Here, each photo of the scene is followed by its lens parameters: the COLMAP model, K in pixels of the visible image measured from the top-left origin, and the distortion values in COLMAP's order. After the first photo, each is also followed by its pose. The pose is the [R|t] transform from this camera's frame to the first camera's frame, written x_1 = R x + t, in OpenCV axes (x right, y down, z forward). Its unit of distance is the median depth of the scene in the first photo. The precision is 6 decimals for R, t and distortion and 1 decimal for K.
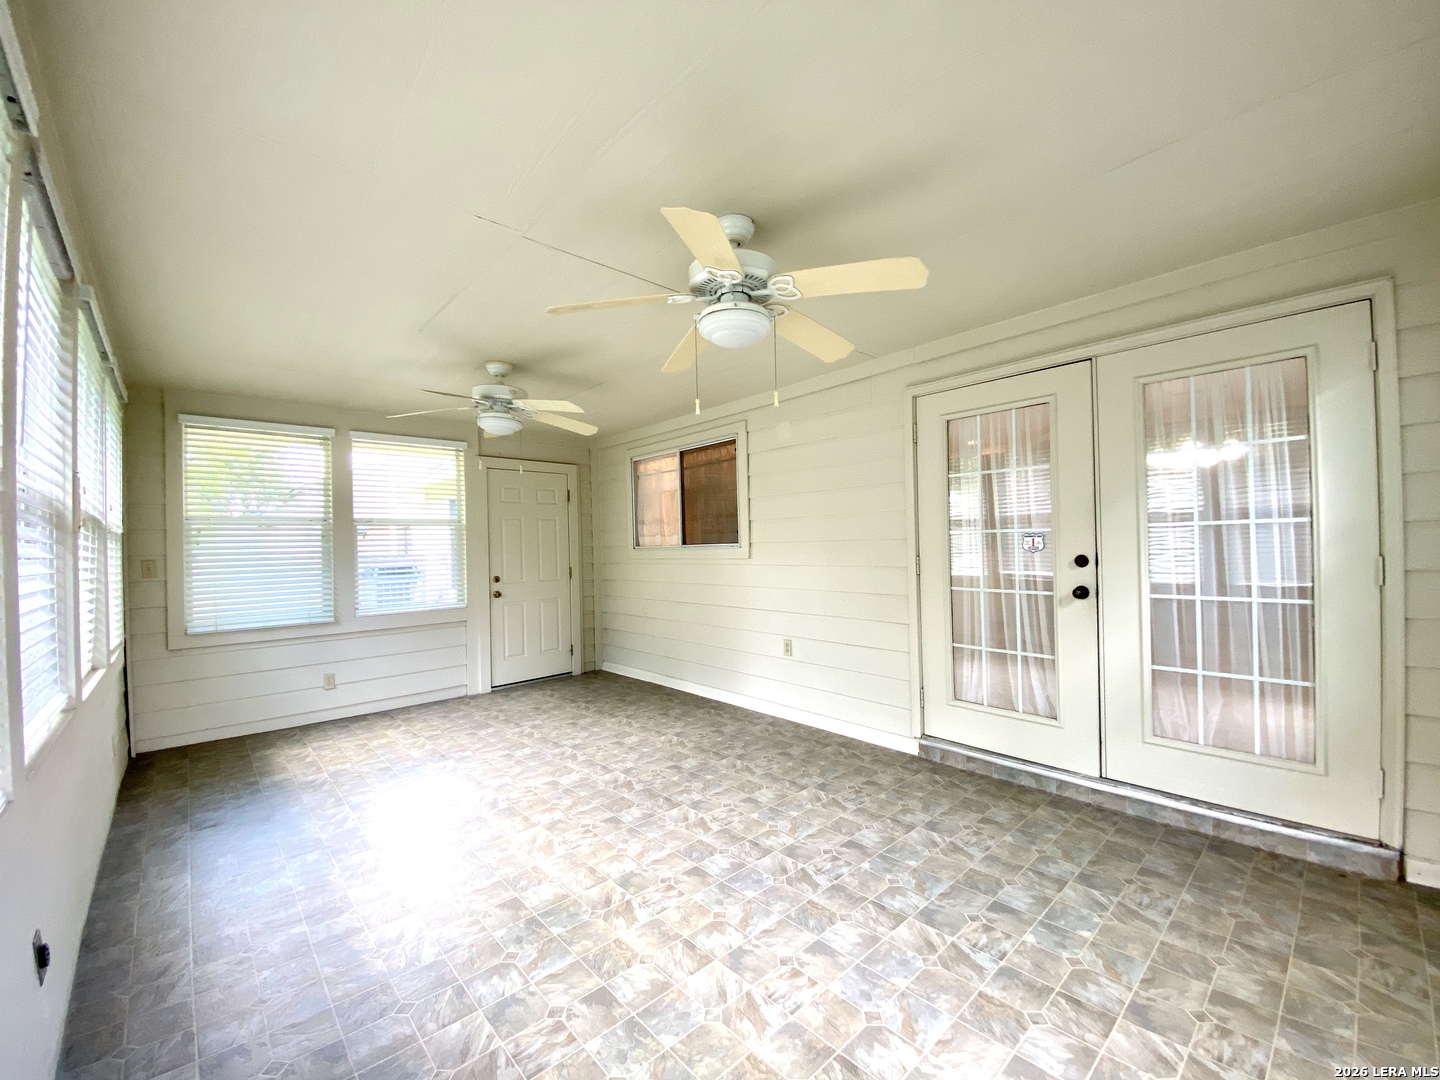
lens RADIAL K [[580.5, 0, 717.6], [0, 580.5, 542.6], [0, 0, 1]] dist [0.023434, -0.019832]
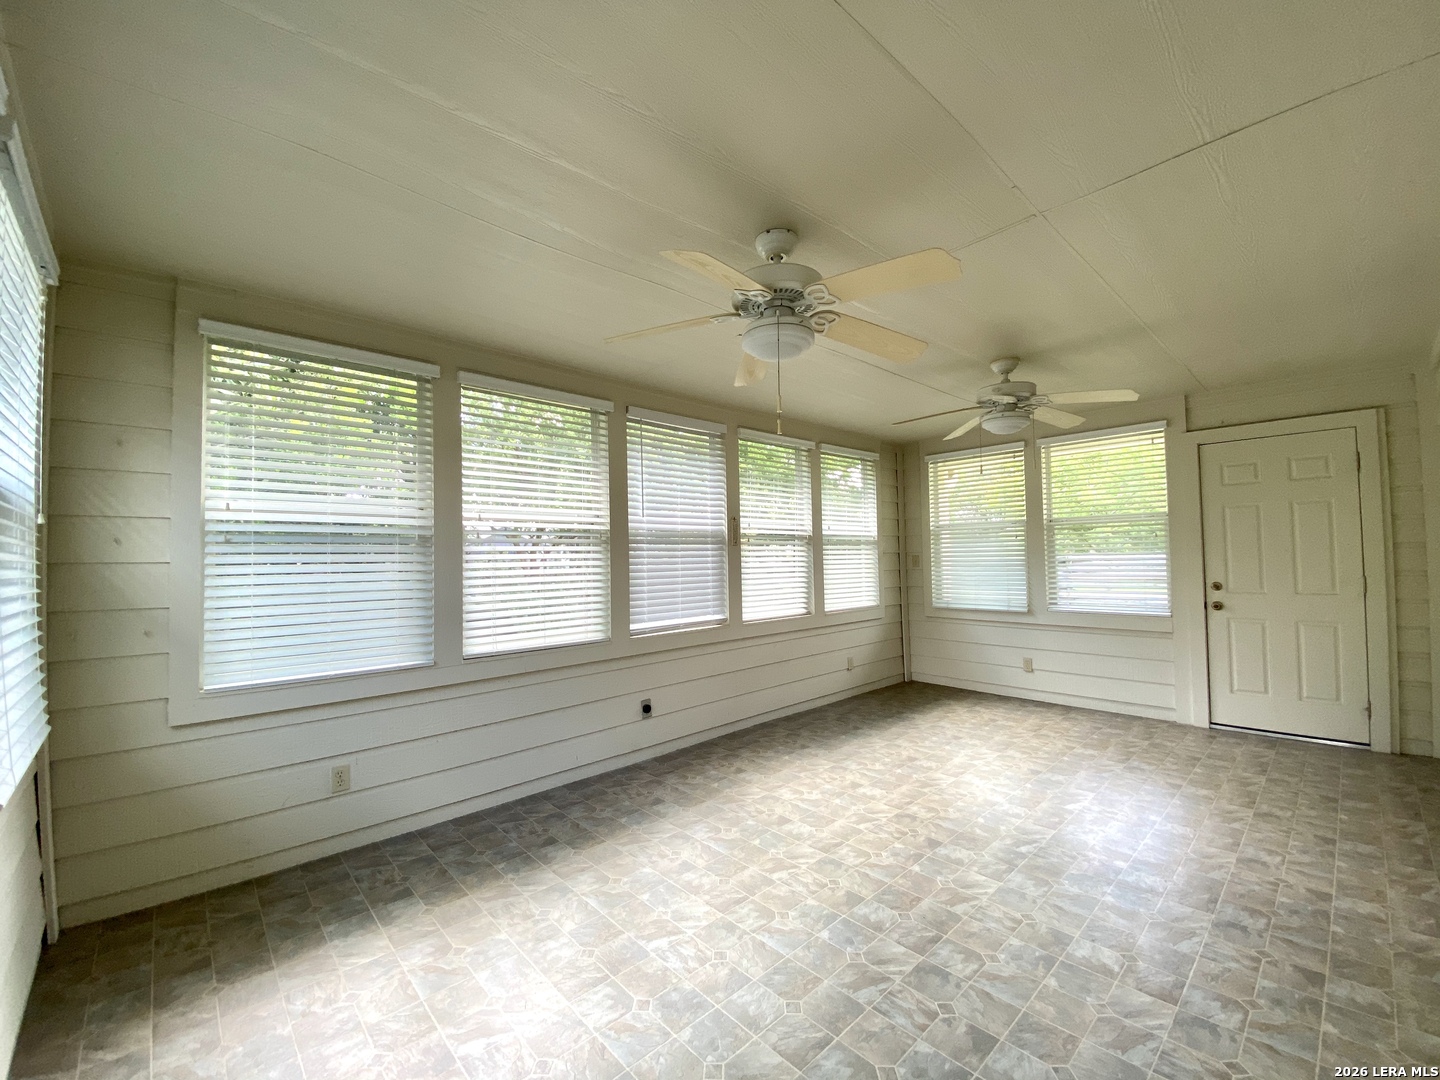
lens RADIAL K [[589.1, 0, 716.2], [0, 589.1, 562.0], [0, 0, 1]] dist [0.023379, -0.019960]
pose [[0.016496, 0.036987, -0.999180, 0.508526], [0.030054, 0.998846, 0.037470, -0.024187], [0.999412, -0.030647, 0.015366, 0.418402]]
